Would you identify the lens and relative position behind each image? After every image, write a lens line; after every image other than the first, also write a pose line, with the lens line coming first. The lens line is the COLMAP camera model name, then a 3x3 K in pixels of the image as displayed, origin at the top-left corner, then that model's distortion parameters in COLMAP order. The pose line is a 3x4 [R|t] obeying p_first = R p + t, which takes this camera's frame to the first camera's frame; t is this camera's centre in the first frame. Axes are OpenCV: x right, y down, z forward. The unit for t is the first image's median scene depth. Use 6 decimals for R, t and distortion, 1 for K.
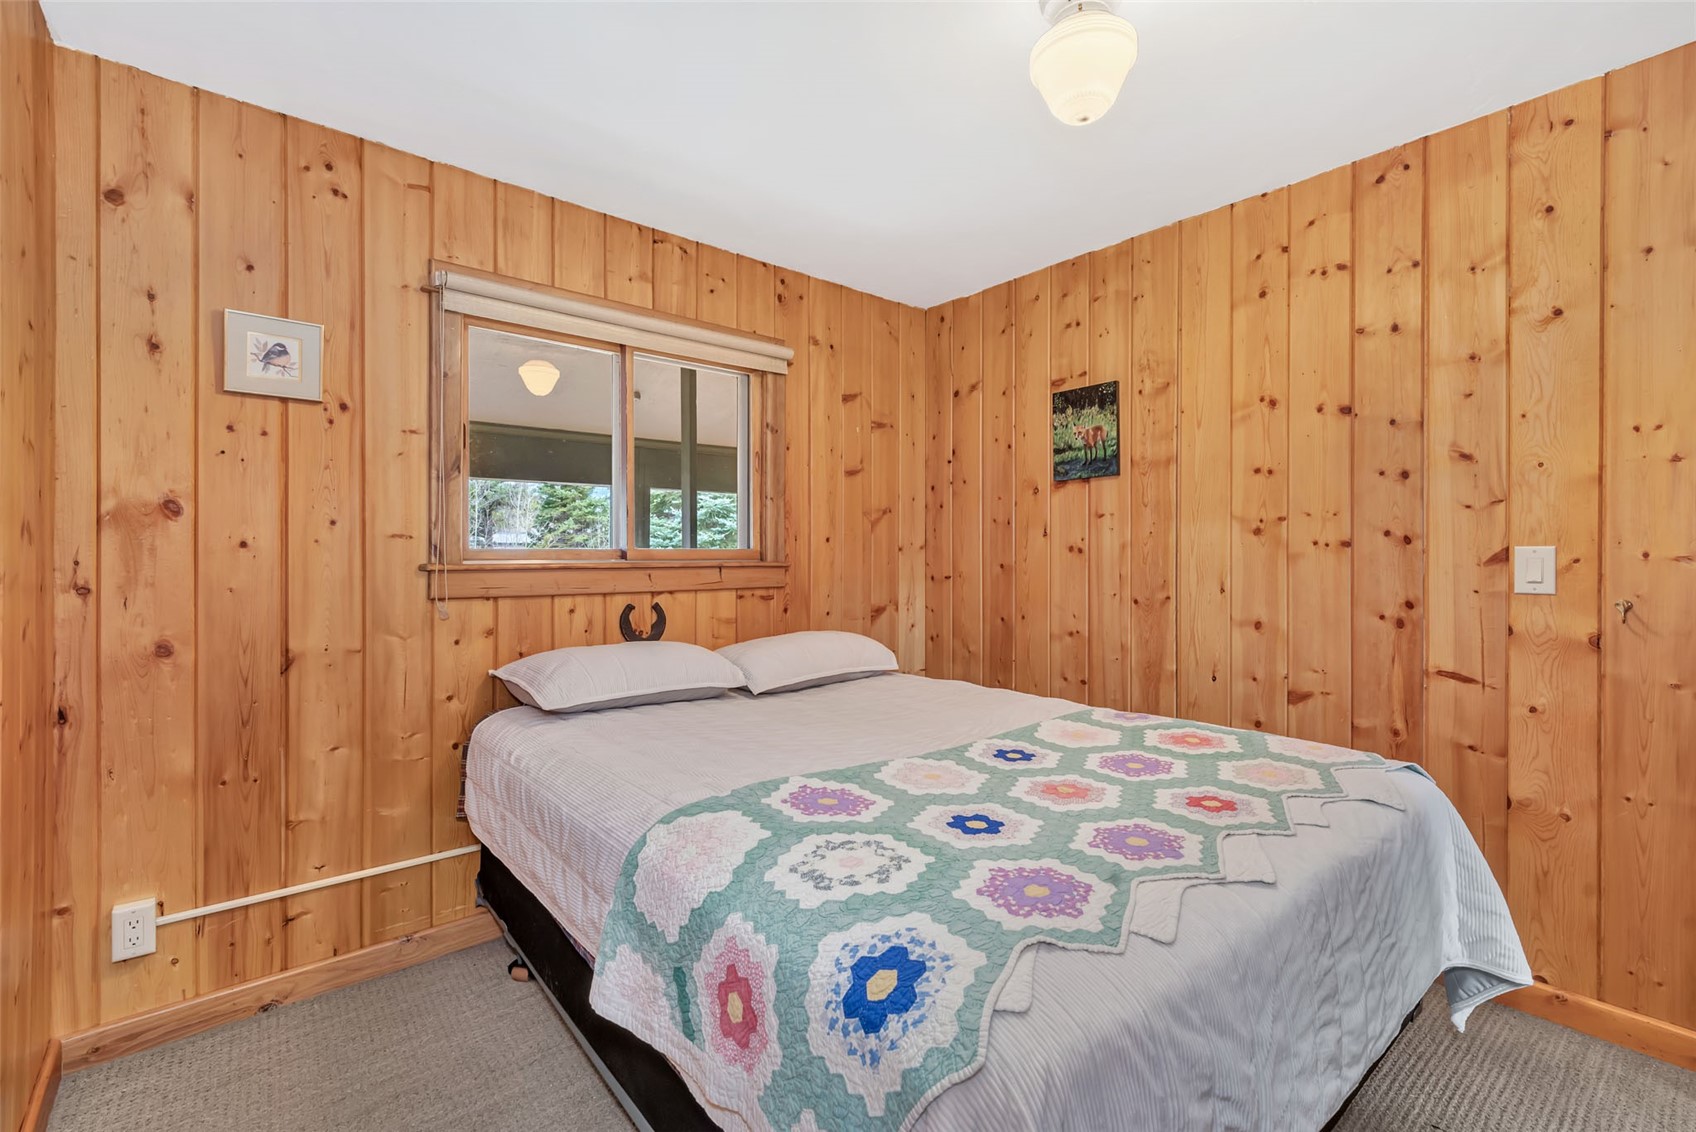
lens RADIAL K [[740.4, 0, 851.2], [0, 740.4, 561.3], [0, 0, 1]] dist [0.000227, 0.000059]
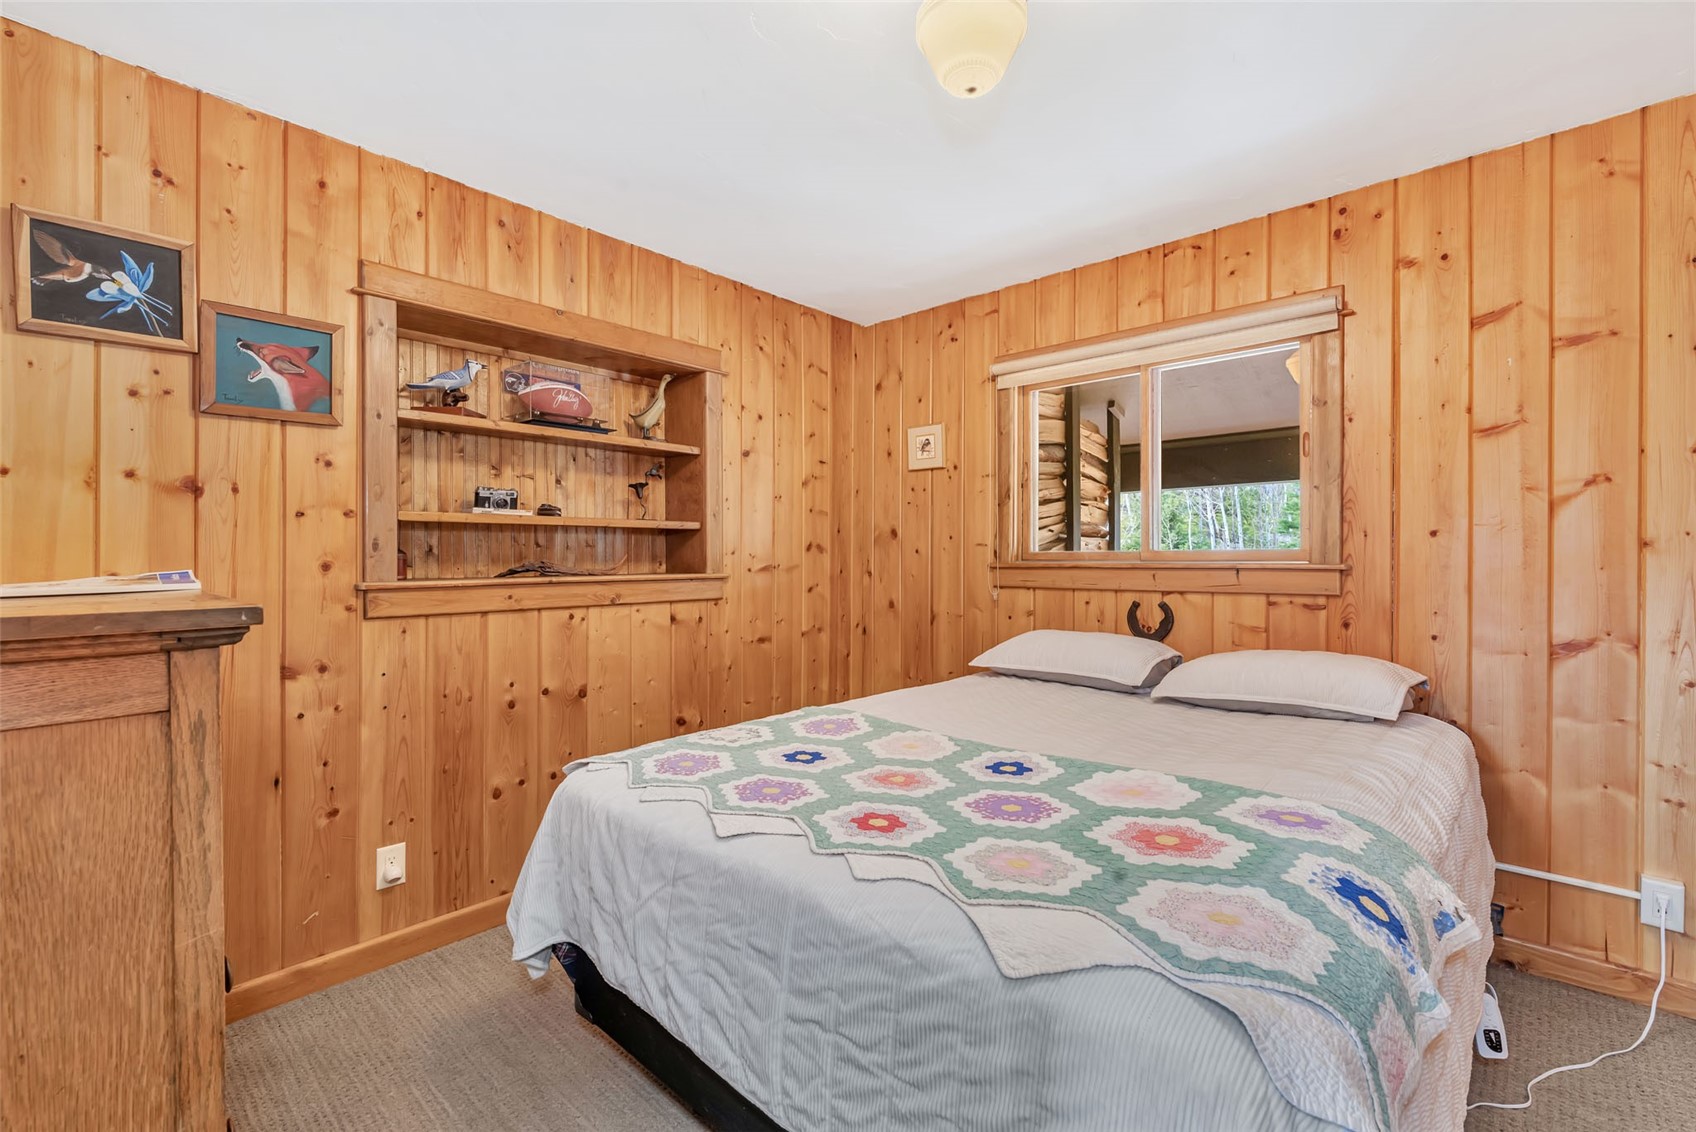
lens RADIAL K [[740.4, 0, 851.2], [0, 740.4, 561.3], [0, 0, 1]] dist [0.000227, 0.000059]
pose [[0.135188, 0.004251, -0.990811, 0.878327], [-0.003567, 0.999986, 0.003803, -0.004534], [0.990813, 0.003020, 0.135202, 0.521399]]
